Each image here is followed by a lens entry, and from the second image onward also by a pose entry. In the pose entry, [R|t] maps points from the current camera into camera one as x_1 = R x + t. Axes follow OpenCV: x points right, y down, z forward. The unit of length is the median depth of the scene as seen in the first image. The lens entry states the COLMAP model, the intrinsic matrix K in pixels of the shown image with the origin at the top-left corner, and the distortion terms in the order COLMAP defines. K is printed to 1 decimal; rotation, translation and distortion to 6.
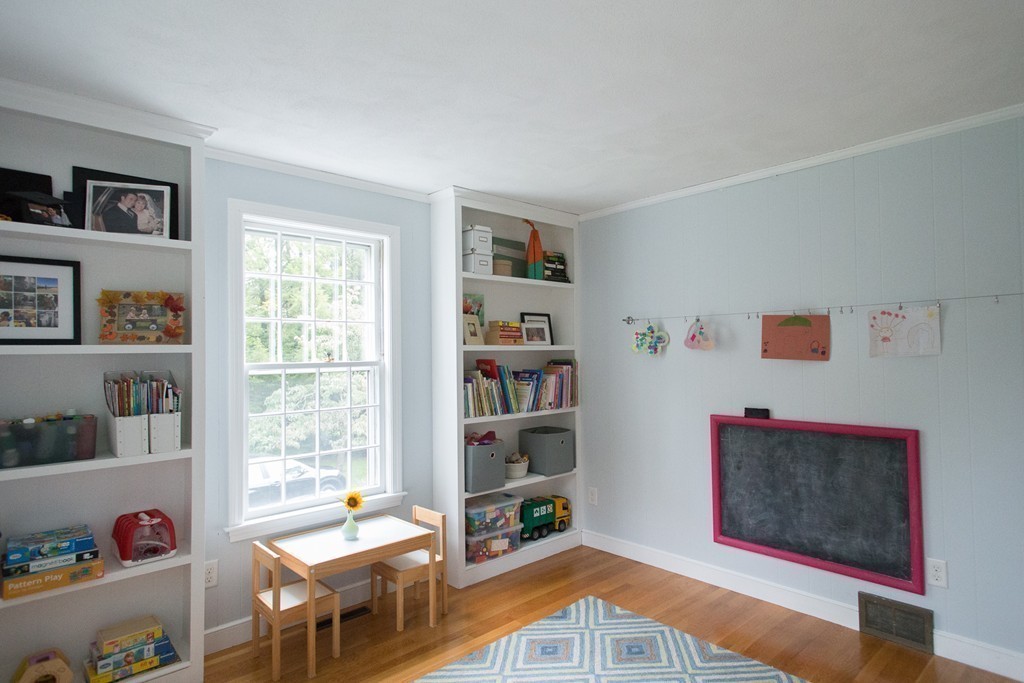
lens RADIAL K [[583.5, 0, 505.4], [0, 583.5, 339.7], [0, 0, 1]] dist [0.019454, -0.003129]
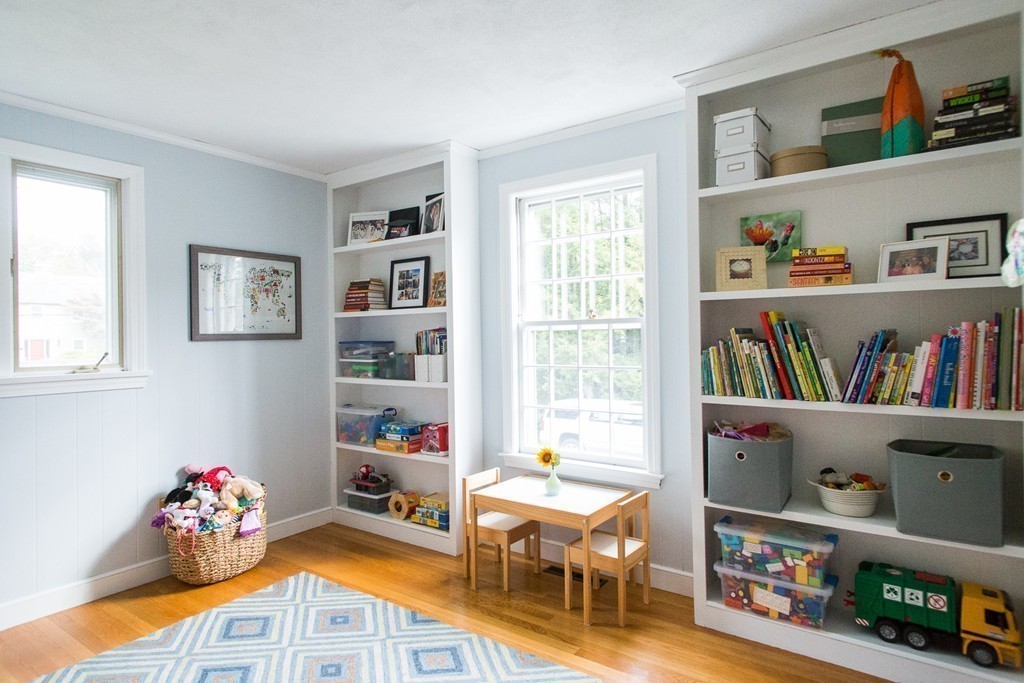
lens RADIAL K [[583.5, 0, 505.4], [0, 583.5, 339.7], [0, 0, 1]] dist [0.019454, -0.003129]
pose [[0.184494, 0.013588, -0.982740, 0.572975], [0.031021, 0.999326, 0.019641, 0.044450], [0.982344, -0.034110, 0.183948, 0.614048]]
